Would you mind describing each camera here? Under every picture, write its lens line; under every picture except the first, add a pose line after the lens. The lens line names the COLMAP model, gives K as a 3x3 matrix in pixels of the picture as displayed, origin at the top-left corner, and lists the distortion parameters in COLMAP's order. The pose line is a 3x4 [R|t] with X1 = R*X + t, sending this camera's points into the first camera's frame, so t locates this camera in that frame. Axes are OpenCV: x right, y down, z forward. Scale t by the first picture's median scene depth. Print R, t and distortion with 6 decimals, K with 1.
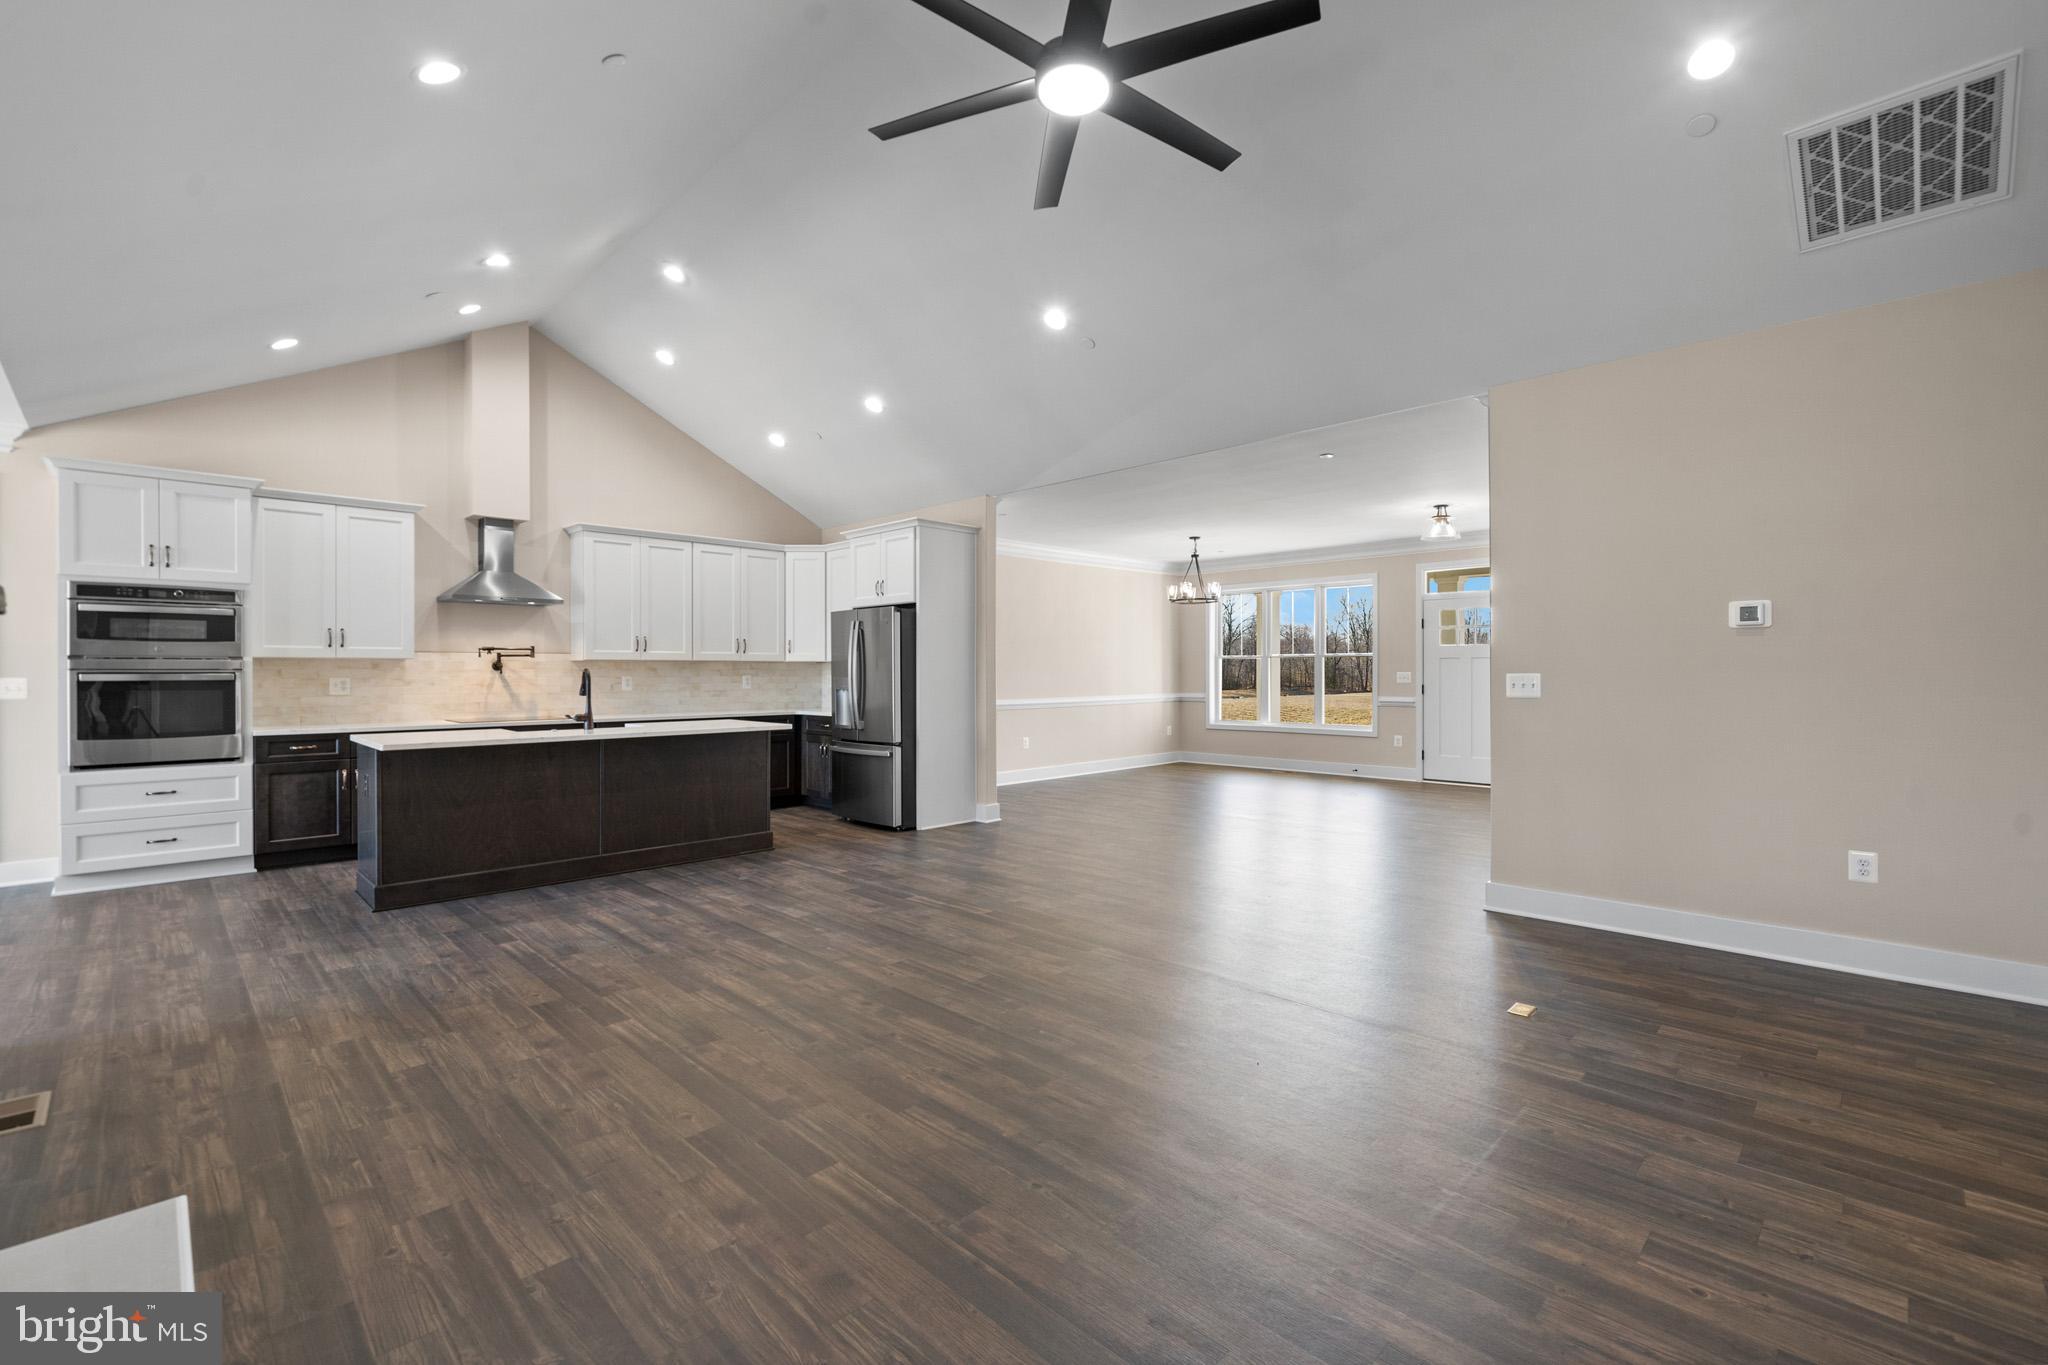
lens RADIAL K [[896.1, 0, 1030.7], [0, 896.1, 674.8], [0, 0, 1]] dist [-0.003757, -0.000416]
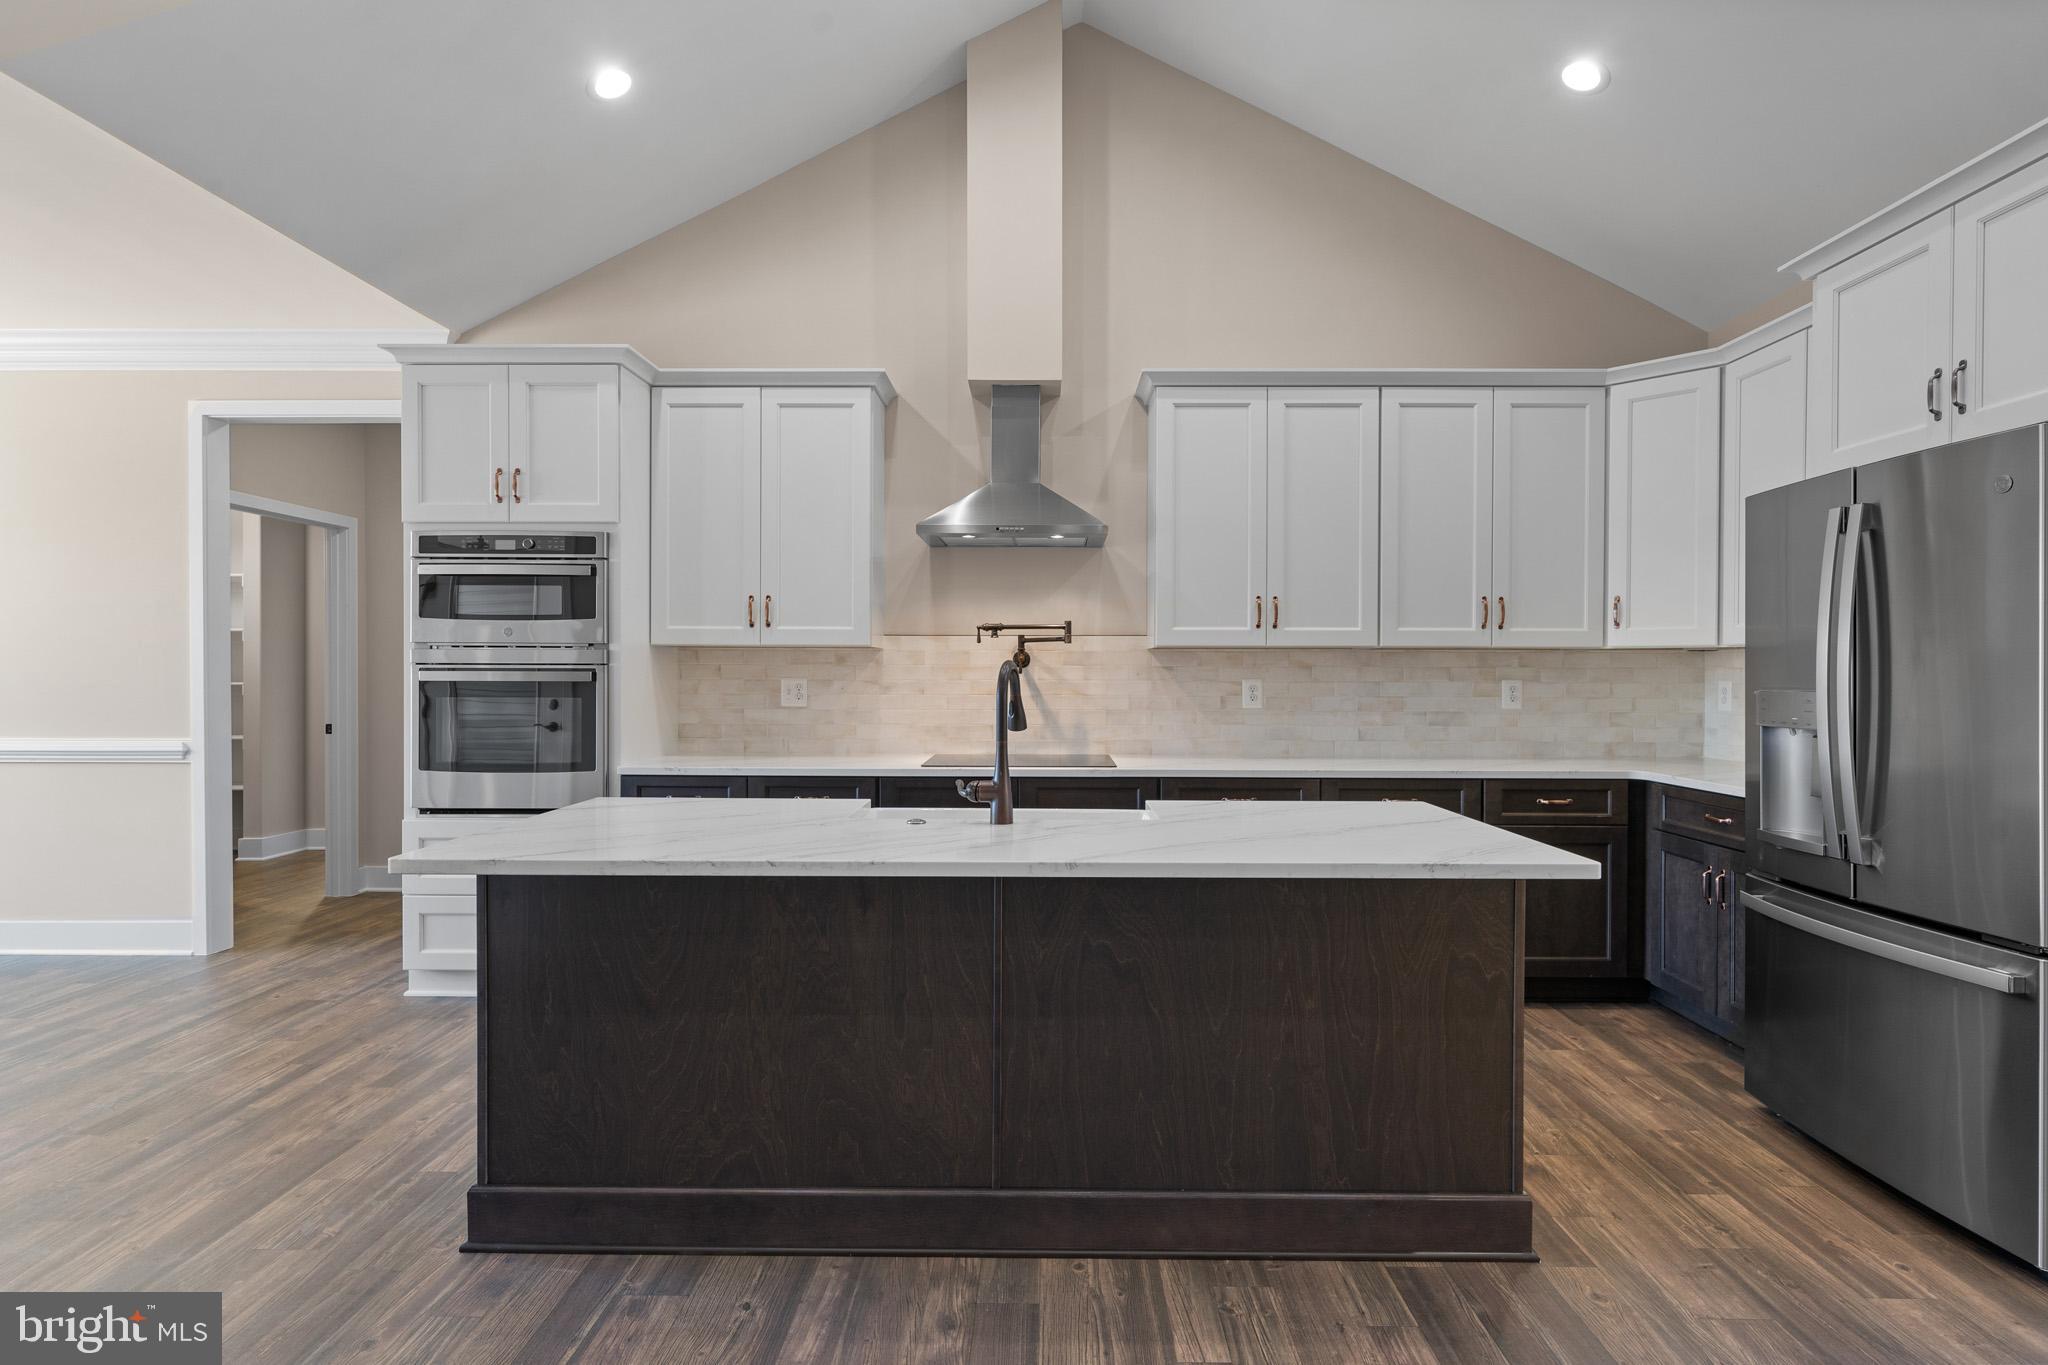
lens RADIAL K [[983.3, 0, 1061.2], [0, 983.3, 680.6], [0, 0, 1]] dist [0.000639, 0.000055]
pose [[0.700637, 0.009368, -0.713456, -0.184953], [-0.006984, 0.999956, 0.006271, -0.001169], [0.713484, 0.000589, 0.700672, 0.739954]]
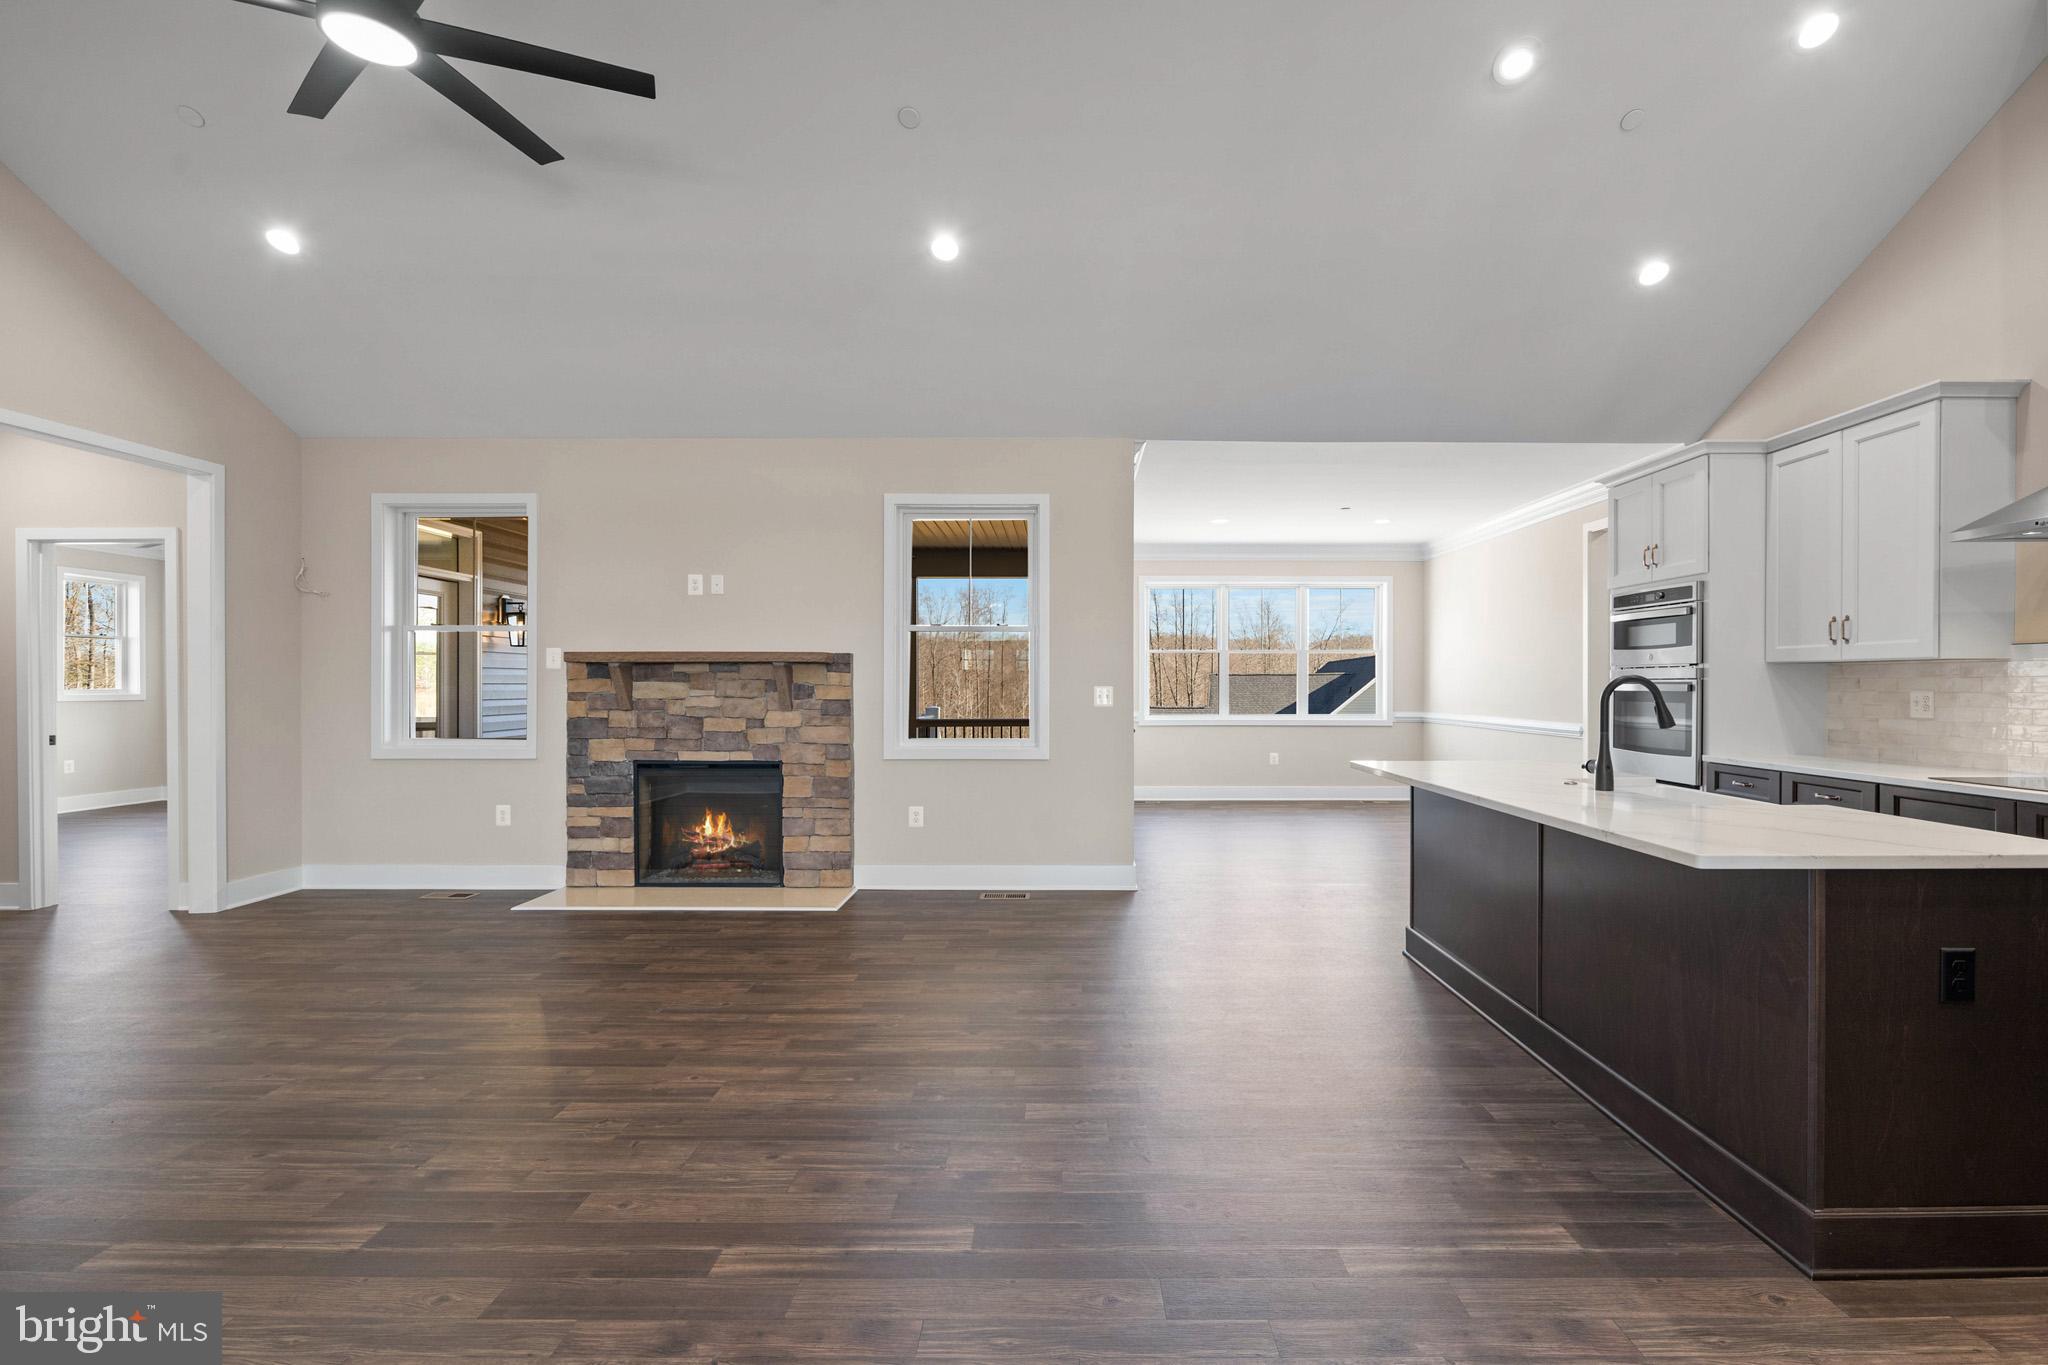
lens RADIAL K [[909.8, 0, 1069.8], [0, 909.8, 689.6], [0, 0, 1]] dist [-0.003702, -0.000915]
pose [[-0.702521, 0.006152, -0.711637, 0.109738], [-0.002666, 0.999933, 0.011277, -0.003826], [0.711658, 0.009819, -0.702457, 1.146910]]
